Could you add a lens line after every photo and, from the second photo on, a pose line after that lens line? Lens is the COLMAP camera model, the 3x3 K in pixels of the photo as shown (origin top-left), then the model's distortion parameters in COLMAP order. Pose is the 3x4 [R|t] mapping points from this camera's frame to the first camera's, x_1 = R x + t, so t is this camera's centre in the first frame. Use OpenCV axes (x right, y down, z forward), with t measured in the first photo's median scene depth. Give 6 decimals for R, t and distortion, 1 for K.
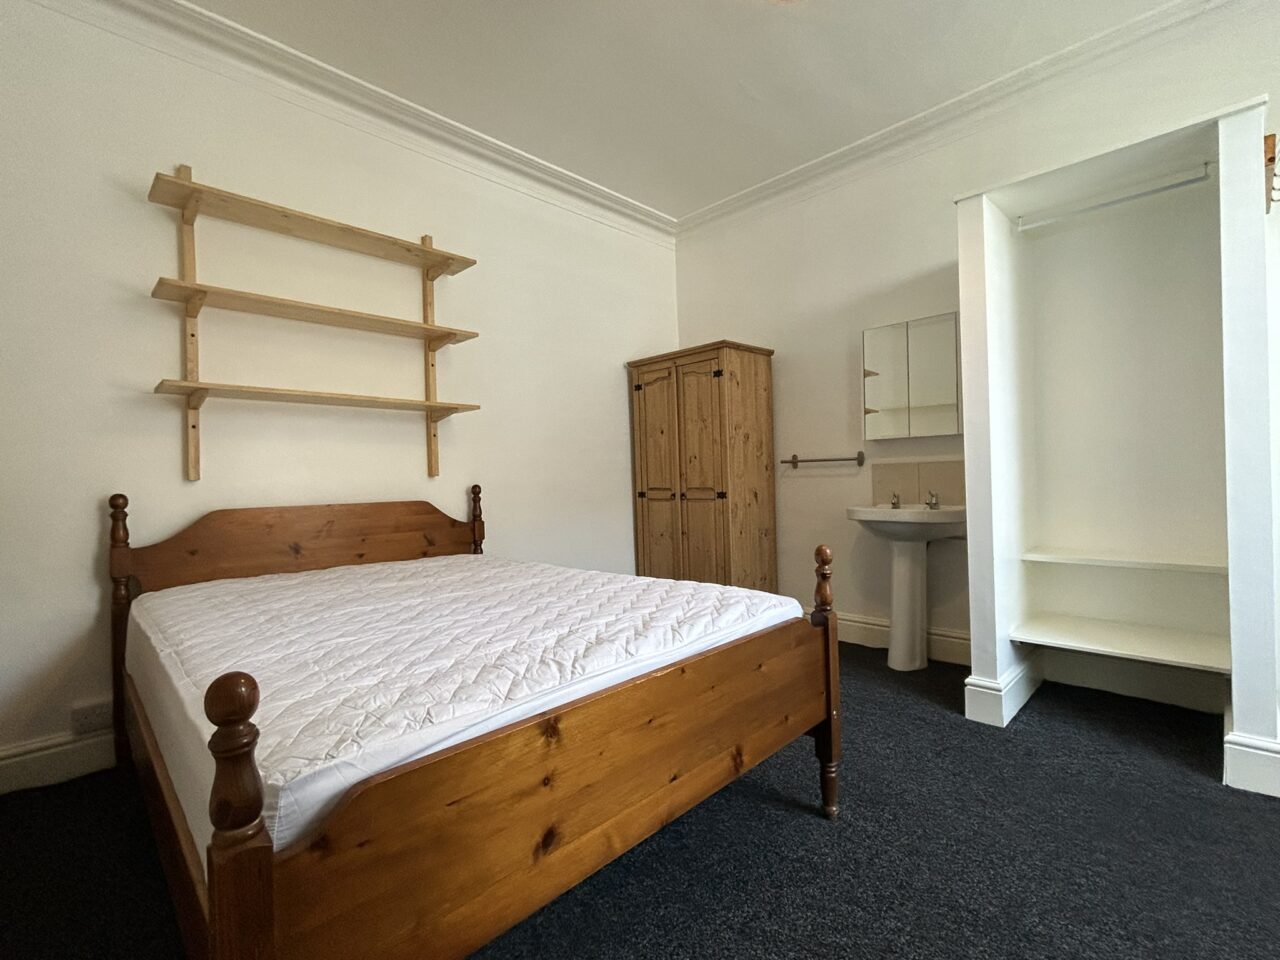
lens RADIAL K [[607.5, 0, 640.0], [0, 607.5, 480.0], [0, 0, 1]] dist [0.000006, -0.000034]
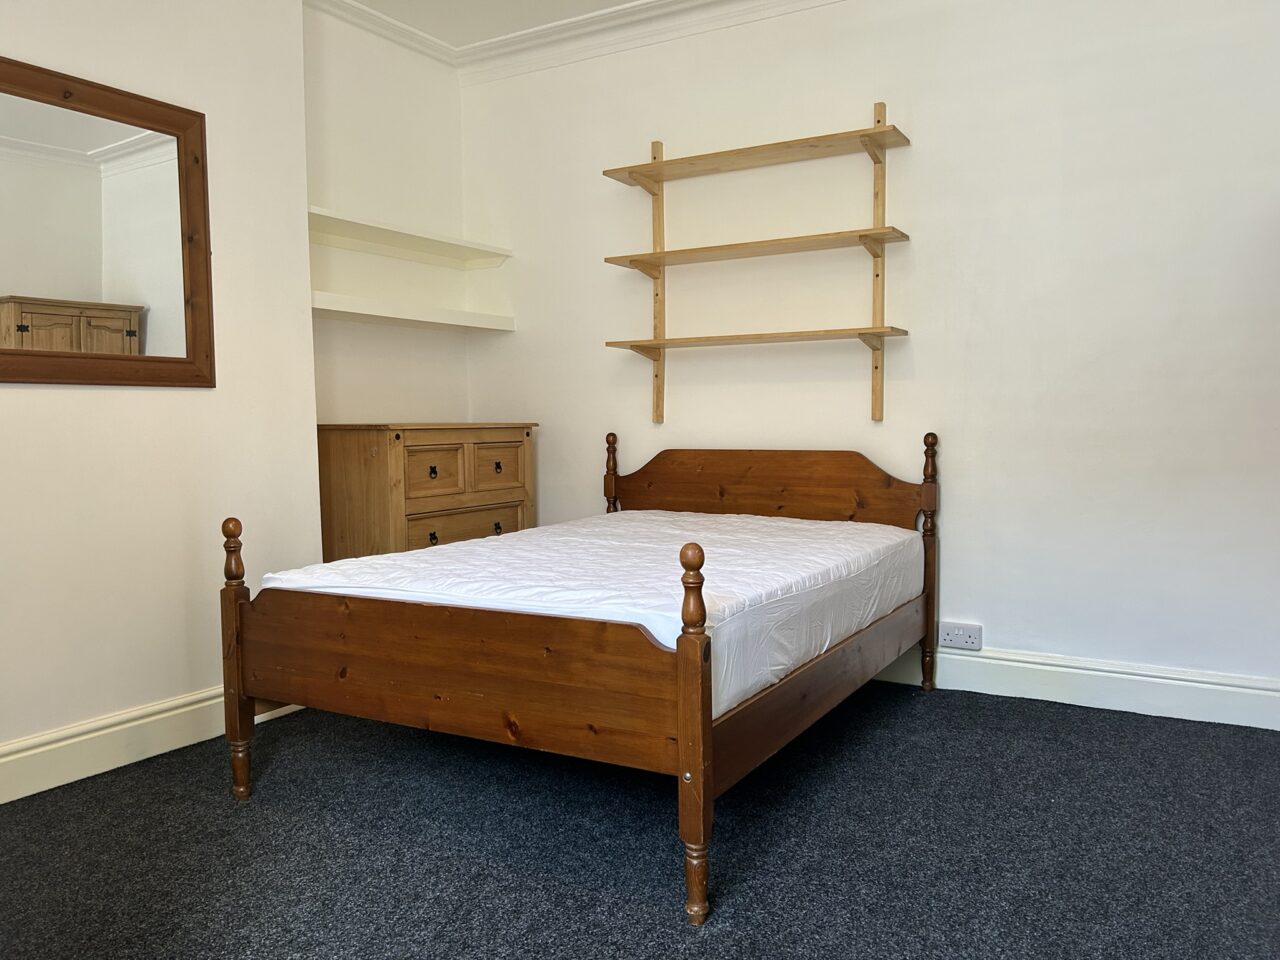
lens RADIAL K [[969.6, 0, 640.0], [0, 969.6, 480.0], [0, 0, 1]] dist [0.000482, -0.005708]
pose [[0.268186, 0.080829, -0.959970, 1.001675], [-0.005087, 0.996579, 0.082490, -0.041076], [0.963354, -0.017239, 0.267680, 0.465792]]
